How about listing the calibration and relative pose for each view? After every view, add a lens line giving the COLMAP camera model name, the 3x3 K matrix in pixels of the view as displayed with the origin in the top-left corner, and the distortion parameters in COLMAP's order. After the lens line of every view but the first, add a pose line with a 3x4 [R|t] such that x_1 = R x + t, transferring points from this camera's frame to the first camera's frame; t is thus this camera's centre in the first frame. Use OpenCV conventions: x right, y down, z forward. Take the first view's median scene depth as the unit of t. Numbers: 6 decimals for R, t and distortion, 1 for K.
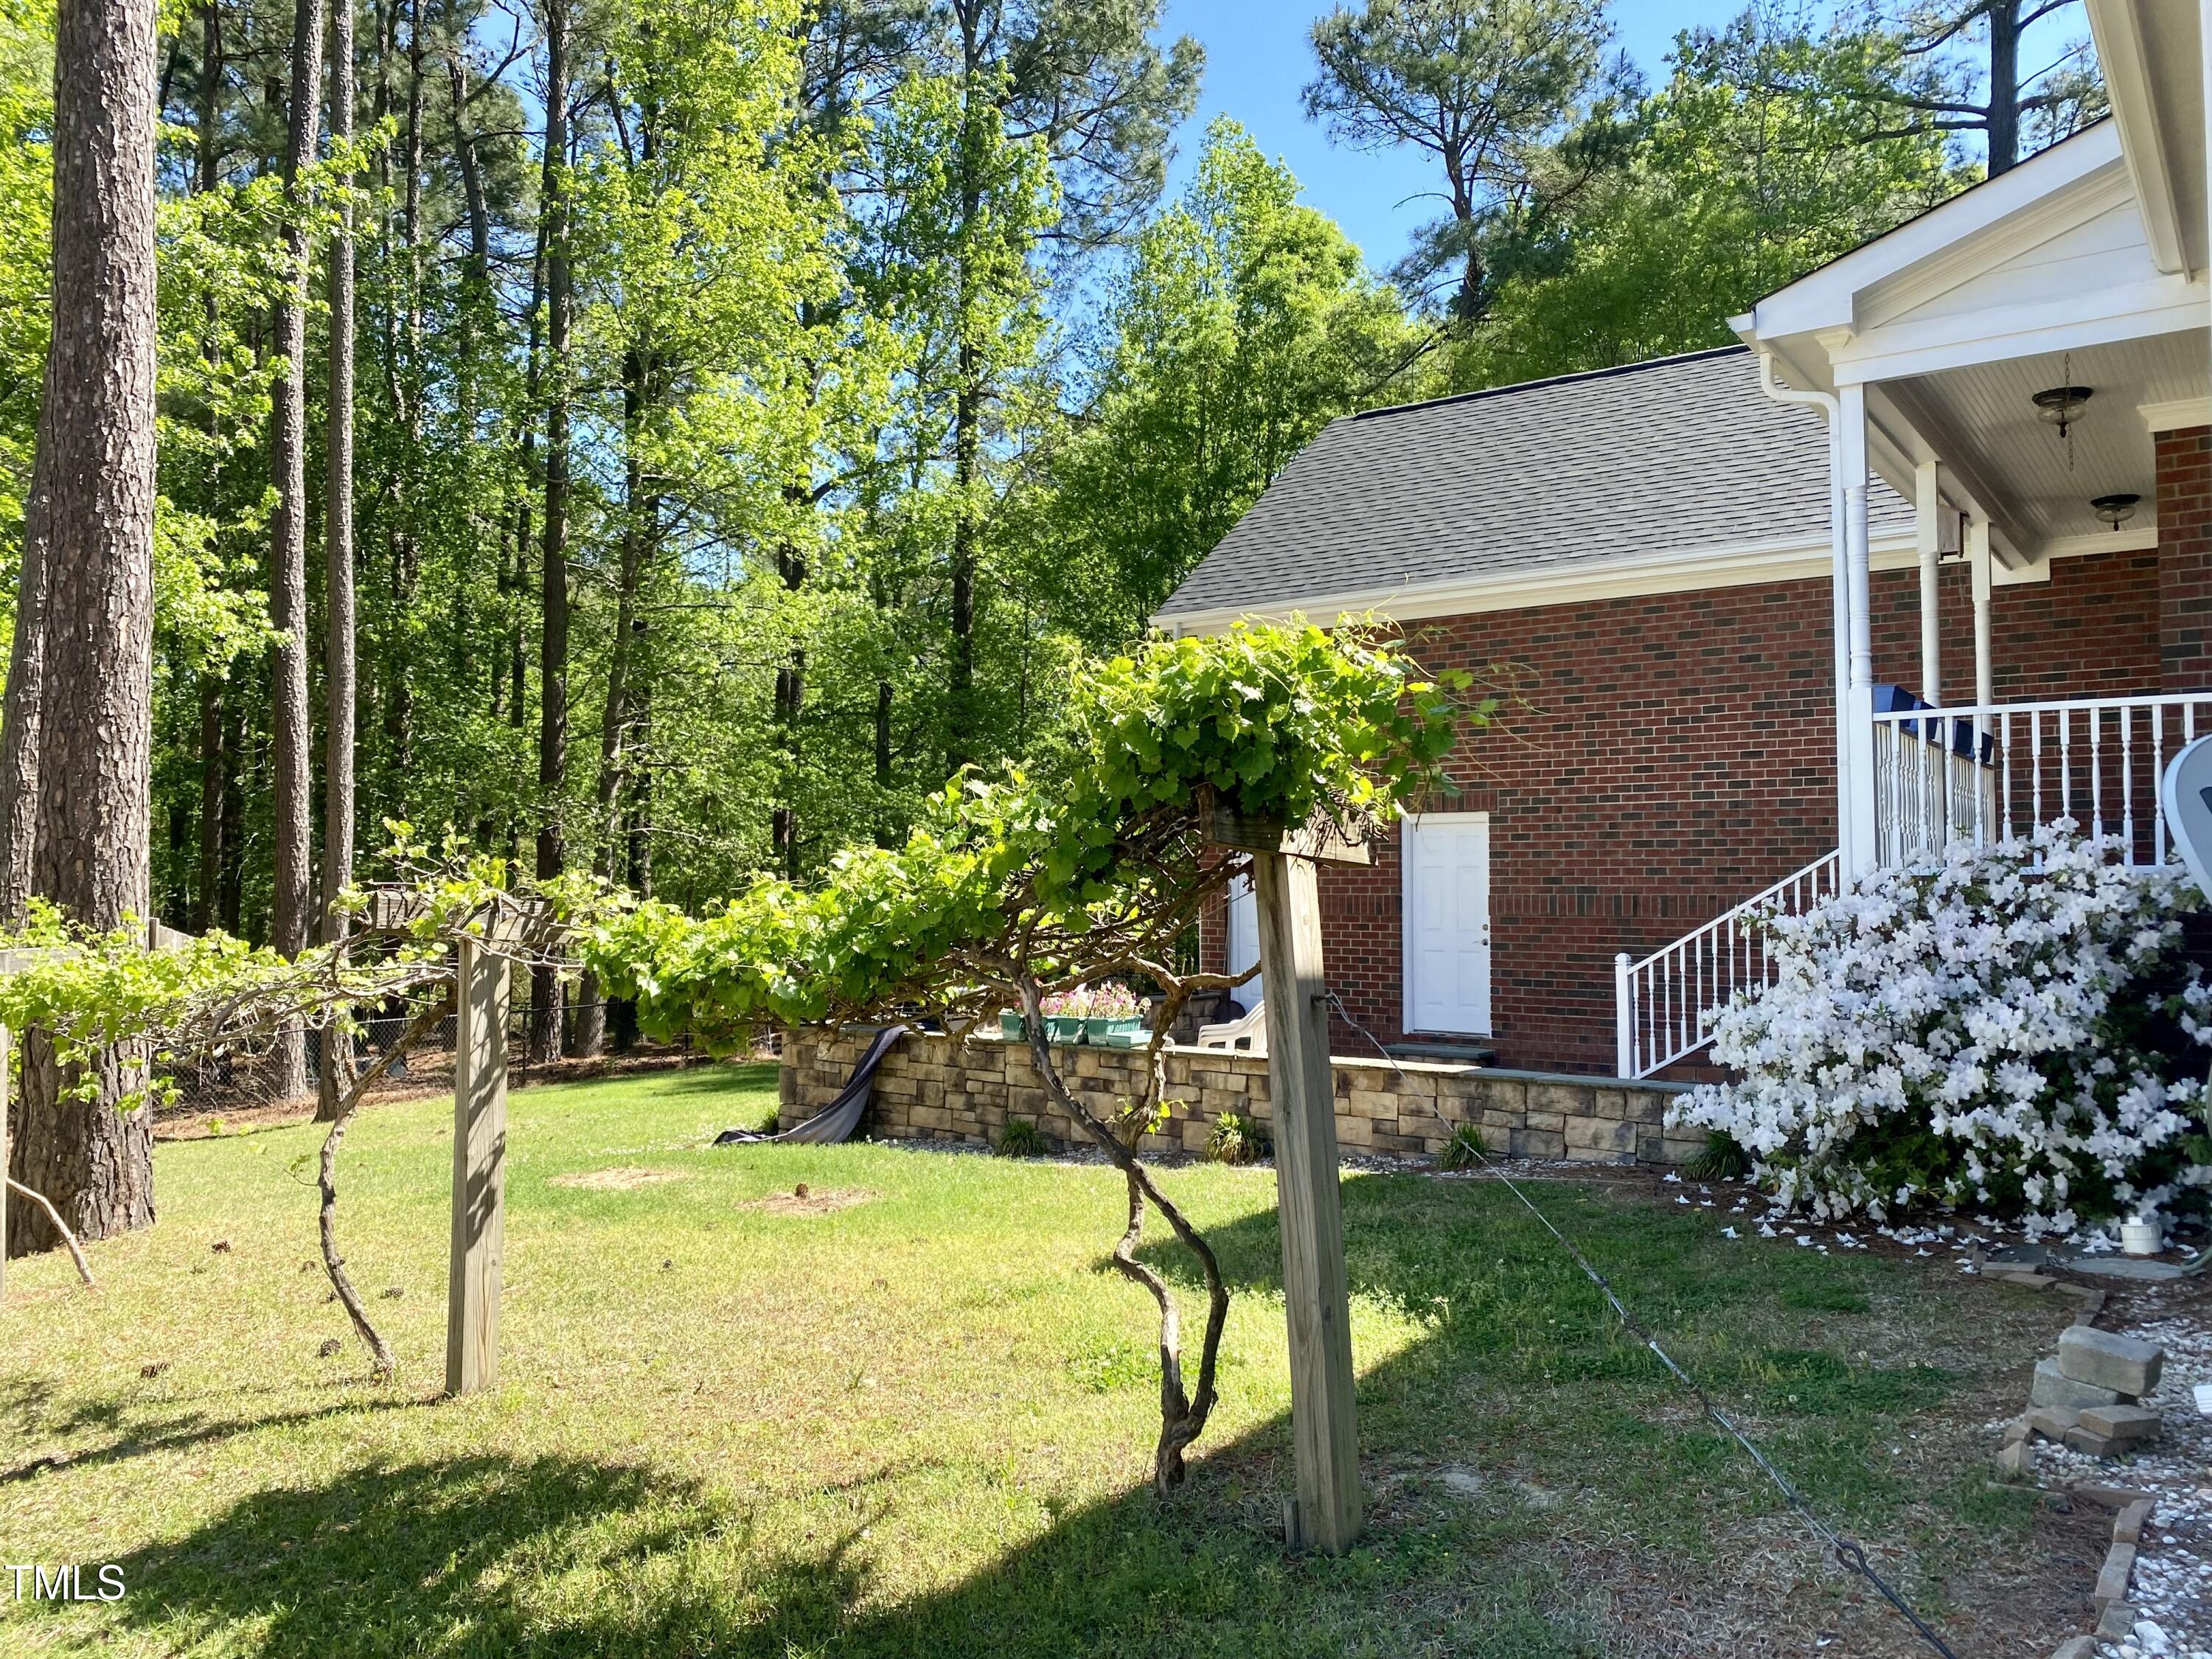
lens RADIAL K [[1685.1, 0, 1112.5], [0, 1685.1, 831.2], [0, 0, 1]] dist [-0.000385, -0.002452]
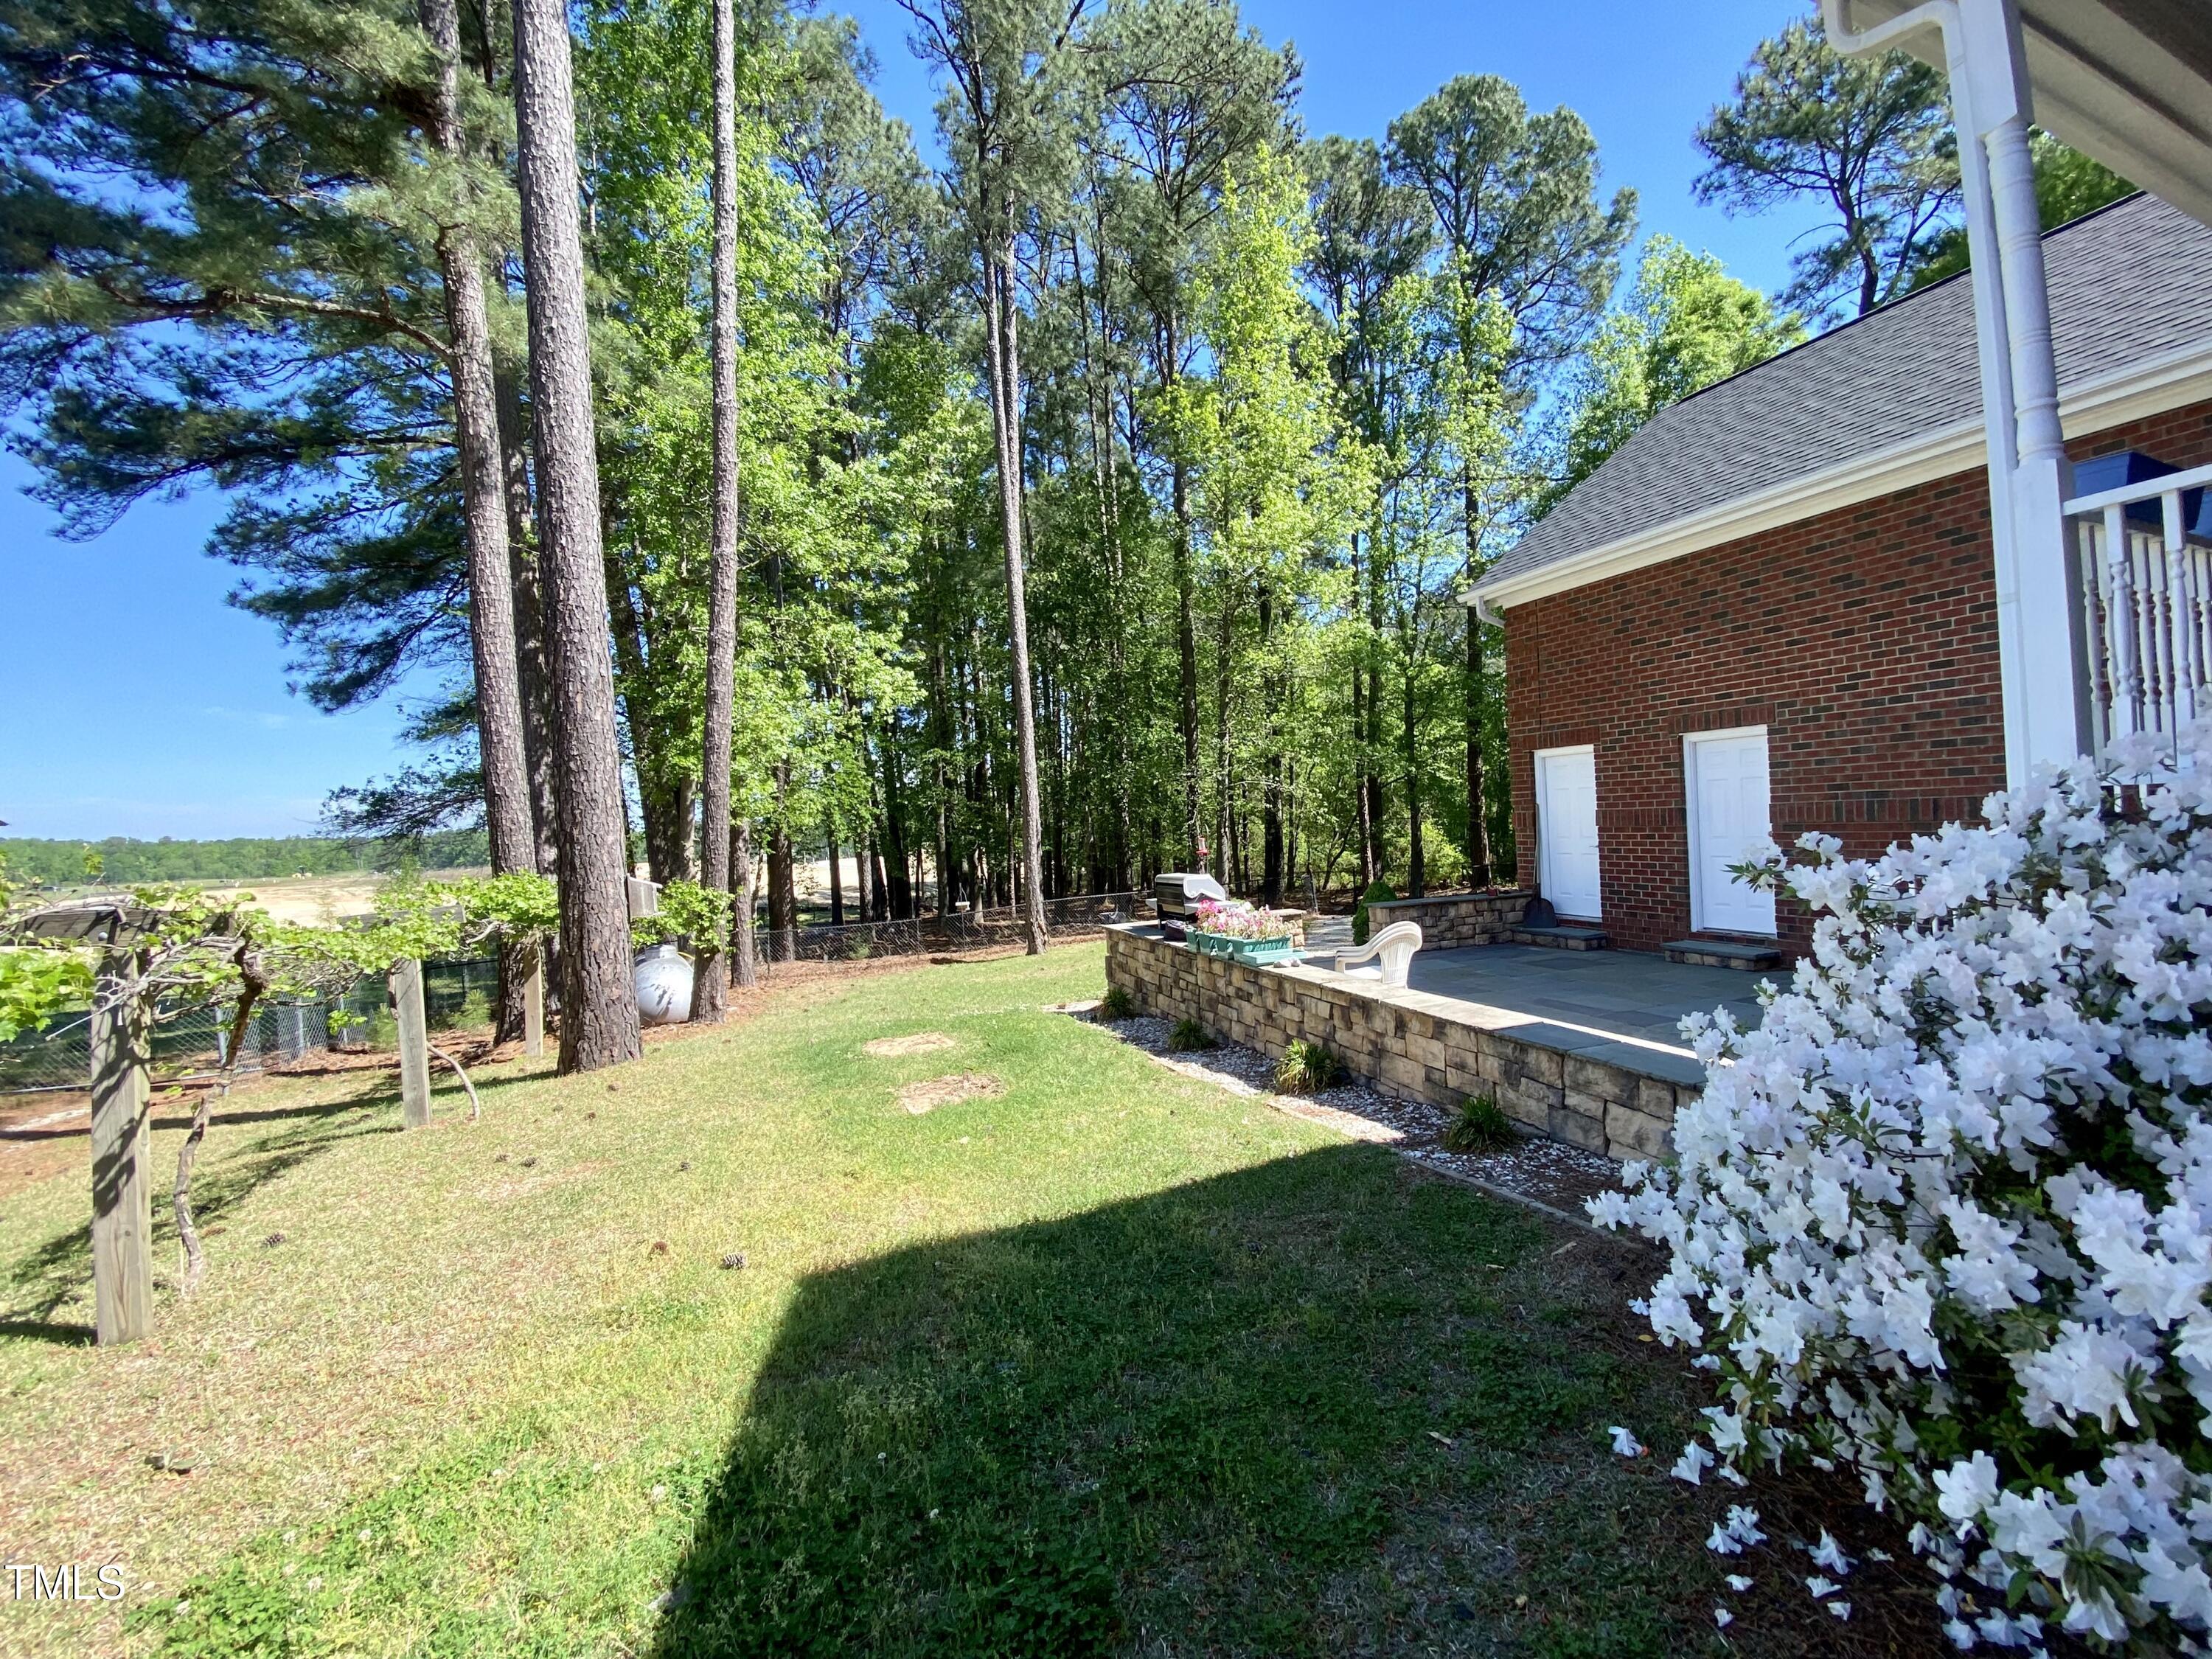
lens RADIAL K [[903.5, 0, 1122.0], [0, 903.5, 817.2], [0, 0, 1]] dist [-0.011769, -0.001053]
pose [[0.842838, -0.044506, -0.536323, 0.182090], [0.069351, 0.997247, 0.026231, 0.003554], [0.533680, -0.059303, 0.843605, 0.306637]]
